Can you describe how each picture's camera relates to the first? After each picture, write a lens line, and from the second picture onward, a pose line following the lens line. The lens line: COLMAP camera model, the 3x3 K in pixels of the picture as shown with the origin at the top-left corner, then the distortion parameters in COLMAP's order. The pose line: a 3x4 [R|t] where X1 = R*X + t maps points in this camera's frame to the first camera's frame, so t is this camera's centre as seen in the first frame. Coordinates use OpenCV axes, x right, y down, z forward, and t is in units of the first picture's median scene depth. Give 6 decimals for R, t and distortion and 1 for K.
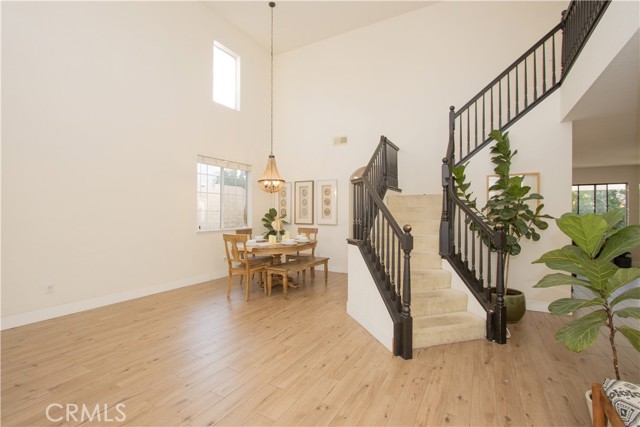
lens RADIAL K [[295.7, 0, 316.1], [0, 295.7, 214.2], [0, 0, 1]] dist [-0.023594, 0.004378]
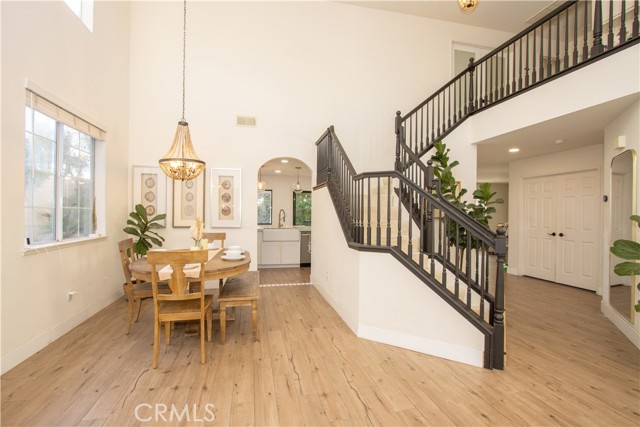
lens RADIAL K [[295.7, 0, 316.1], [0, 295.7, 214.2], [0, 0, 1]] dist [-0.023594, 0.004378]
pose [[0.741330, 0.003523, 0.671131, -0.655187], [-0.004446, 0.999990, -0.000339, -0.000514], [-0.671126, -0.002732, 0.741339, 0.607288]]
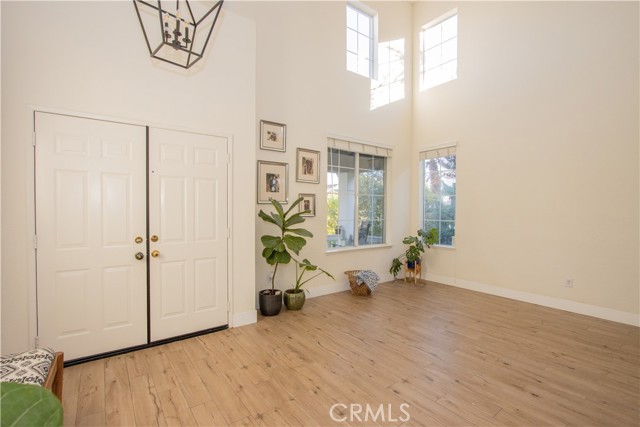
lens RADIAL K [[295.7, 0, 316.1], [0, 295.7, 214.2], [0, 0, 1]] dist [-0.023594, 0.004378]
pose [[-0.408813, 0.014687, -0.912500, 0.482936], [-0.008738, 0.999762, 0.020007, -0.004907], [0.912576, 0.016153, -0.408588, 0.689690]]
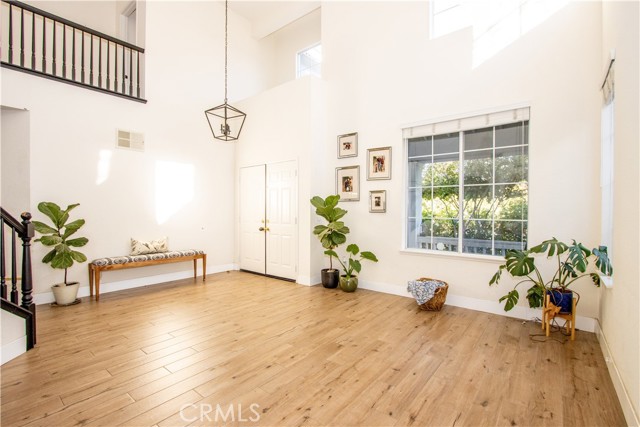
lens RADIAL K [[295.7, 0, 316.1], [0, 295.7, 214.2], [0, 0, 1]] dist [-0.023594, 0.004378]
pose [[-0.987271, -0.006515, 0.158915, -0.701157], [-0.003663, 0.999827, 0.018235, 0.018010], [-0.159006, 0.017421, -0.987124, 1.562314]]
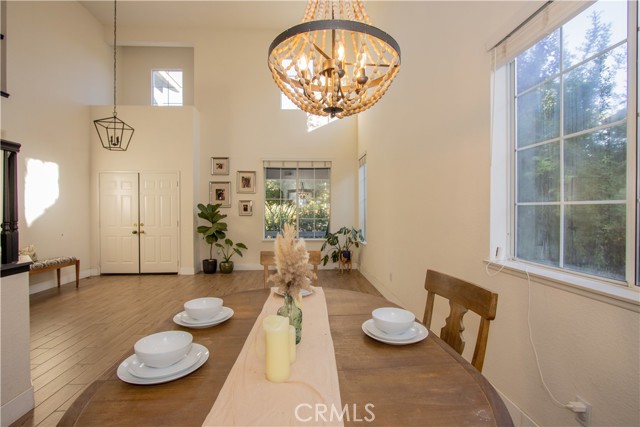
lens RADIAL K [[295.7, 0, 316.1], [0, 295.7, 214.2], [0, 0, 1]] dist [-0.023594, 0.004378]
pose [[-0.838331, 0.006581, -0.545121, -0.044912], [-0.001786, 0.999889, 0.014818, -0.007164], [0.545158, 0.013396, -0.838226, 2.112508]]
